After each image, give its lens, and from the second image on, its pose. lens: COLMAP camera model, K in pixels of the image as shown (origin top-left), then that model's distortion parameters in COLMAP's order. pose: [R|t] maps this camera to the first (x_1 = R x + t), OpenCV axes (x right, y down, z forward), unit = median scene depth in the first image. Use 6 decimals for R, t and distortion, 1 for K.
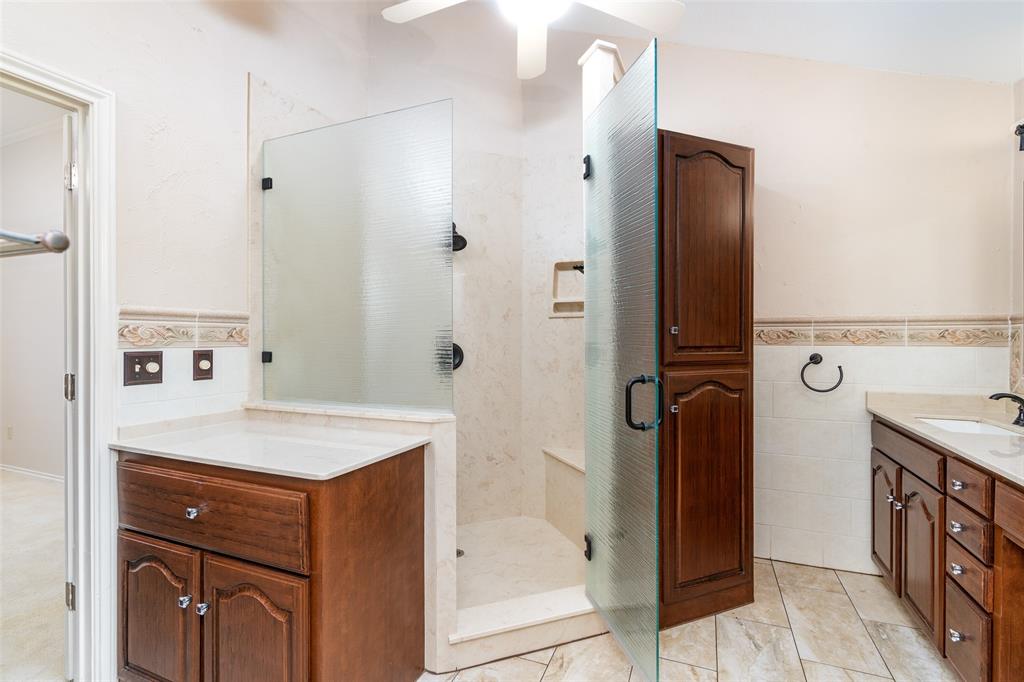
lens RADIAL K [[473.3, 0, 516.9], [0, 473.3, 340.3], [0, 0, 1]] dist [0.000268, 0.000167]
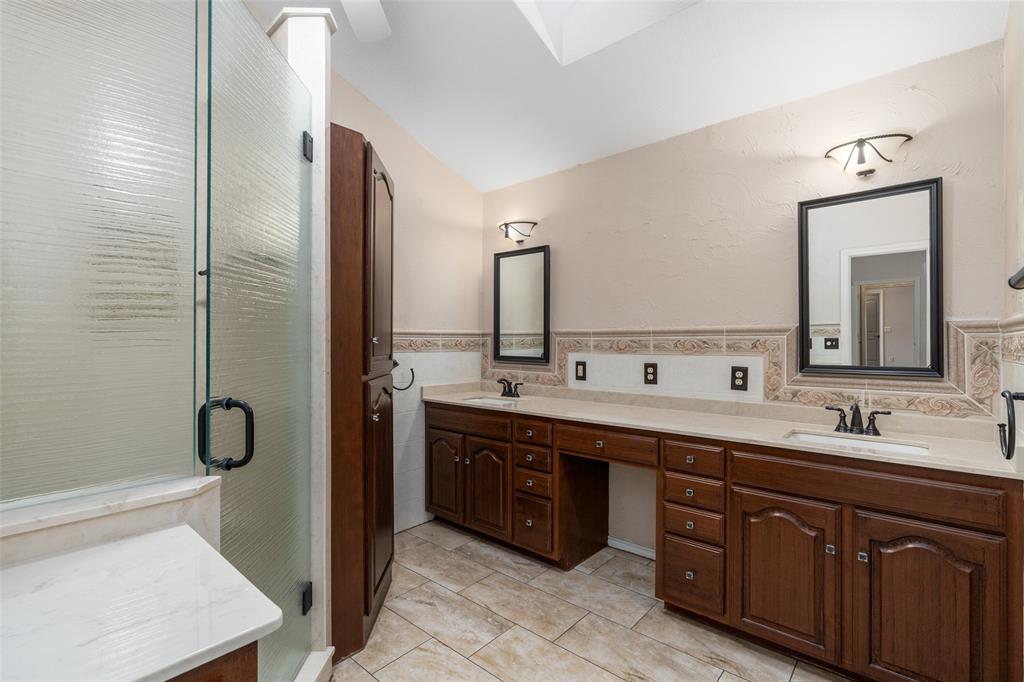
lens RADIAL K [[473.3, 0, 516.9], [0, 473.3, 340.3], [0, 0, 1]] dist [0.000268, 0.000167]
pose [[0.325805, 0.005481, 0.945421, -0.521657], [0.014038, 0.999845, -0.010634, -0.005370], [-0.945333, 0.016736, 0.325678, 0.366155]]
